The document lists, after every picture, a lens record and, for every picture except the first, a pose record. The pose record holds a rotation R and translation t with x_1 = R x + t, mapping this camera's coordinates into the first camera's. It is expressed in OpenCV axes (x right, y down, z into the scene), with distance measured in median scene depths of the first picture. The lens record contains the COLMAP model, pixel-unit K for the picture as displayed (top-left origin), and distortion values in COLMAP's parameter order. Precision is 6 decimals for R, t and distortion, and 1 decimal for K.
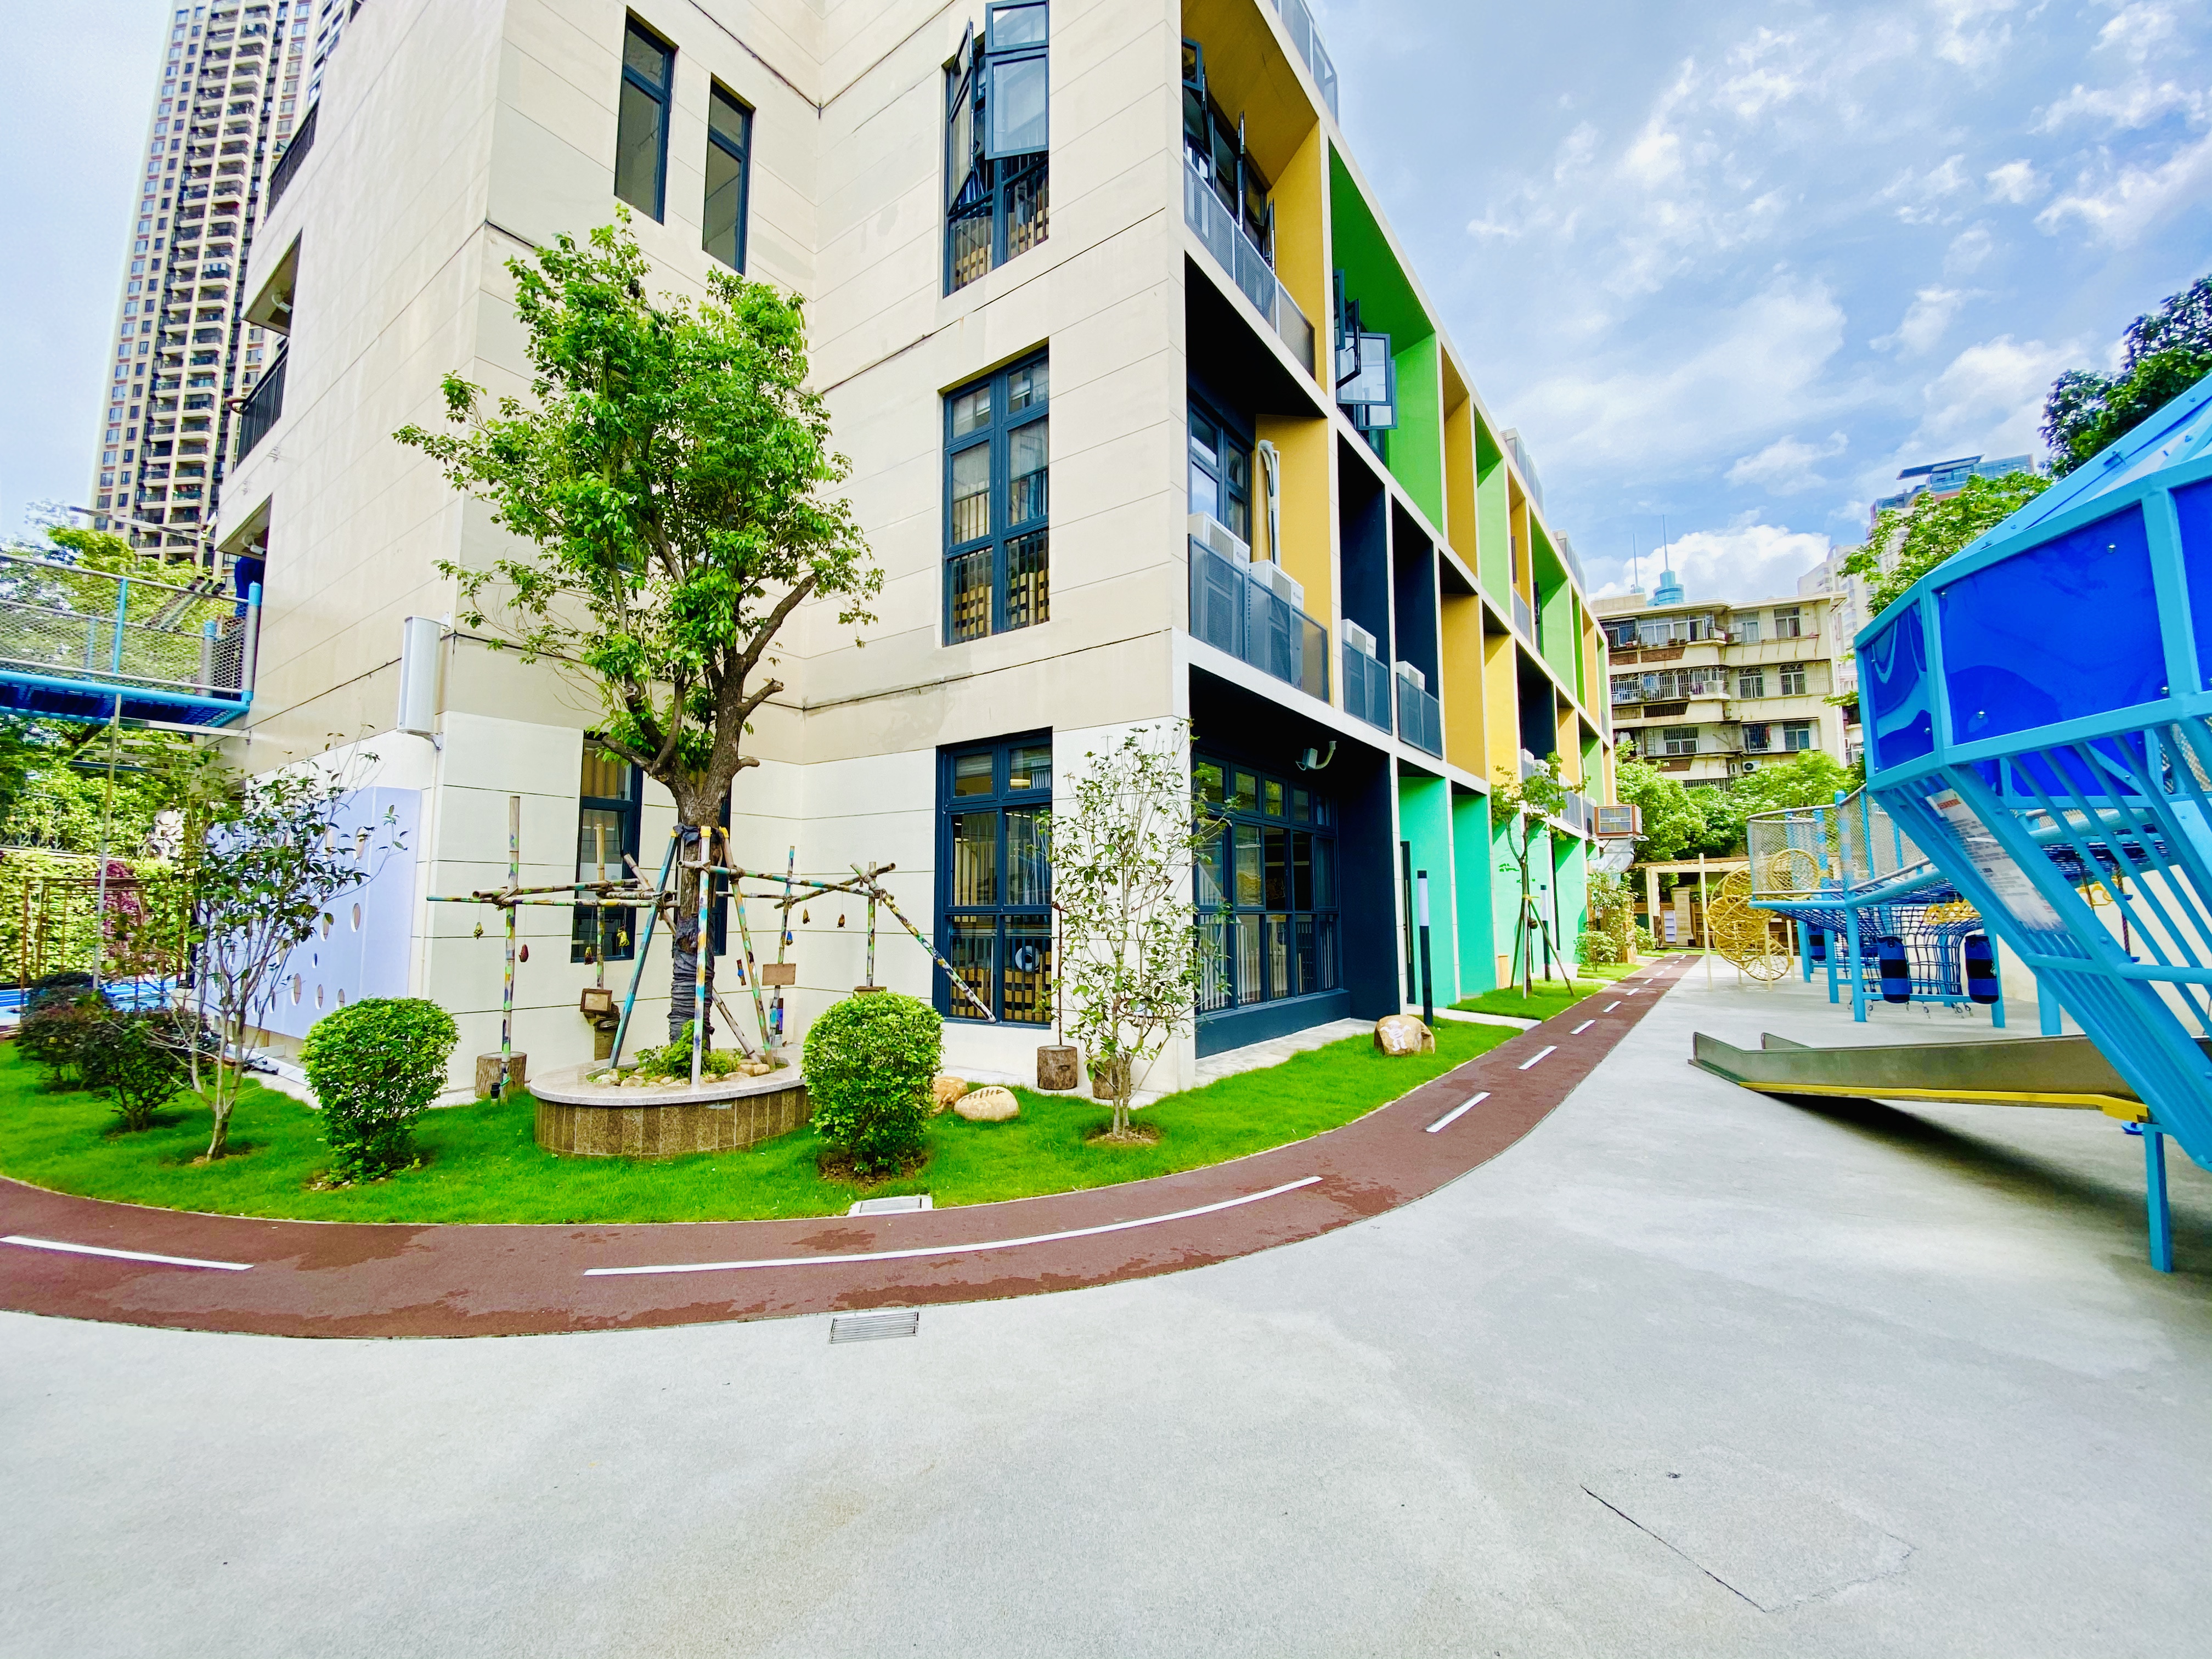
lens RADIAL K [[904.3, 0, 1113.0], [0, 904.3, 821.7], [0, 0, 1]] dist [-0.021659, -0.000643]
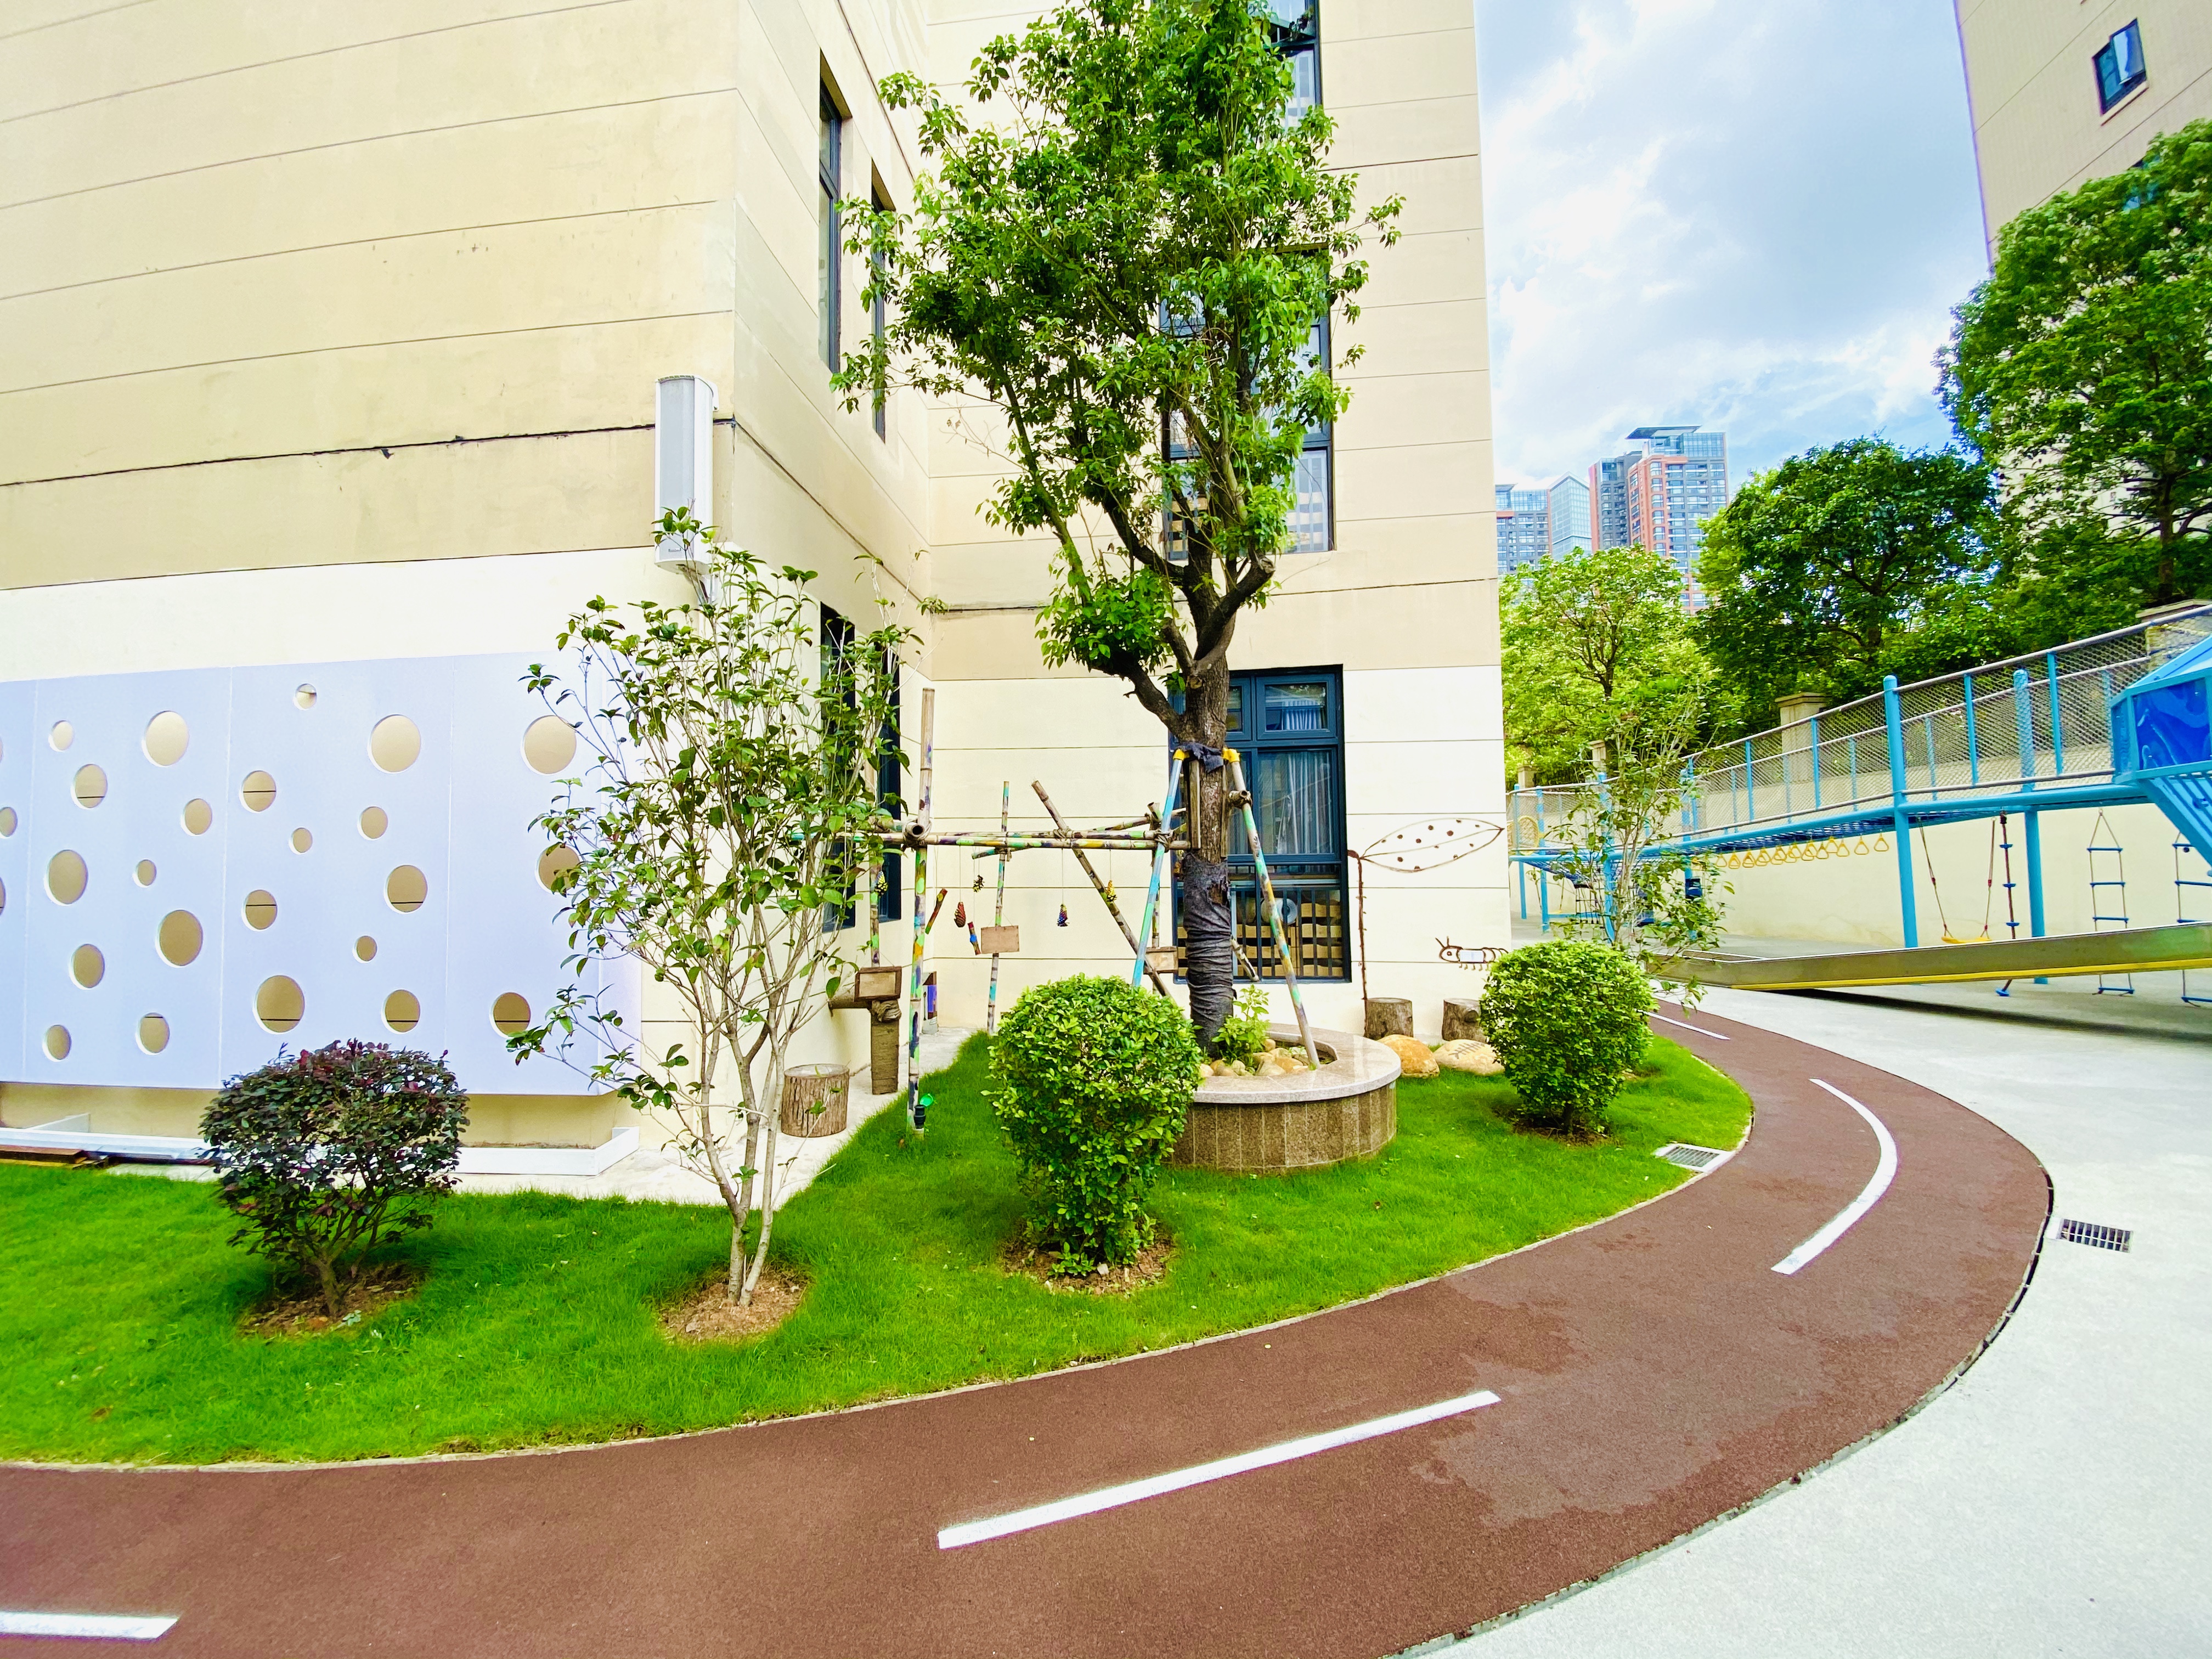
lens RADIAL K [[904.3, 0, 1101.3], [0, 904.3, 839.7], [0, 0, 1]] dist [-0.021659, -0.000643]
pose [[0.879569, 0.020261, 0.475339, -1.095344], [-0.042938, 0.998396, 0.036897, 0.079361], [-0.473829, -0.052864, 0.879029, 0.433152]]
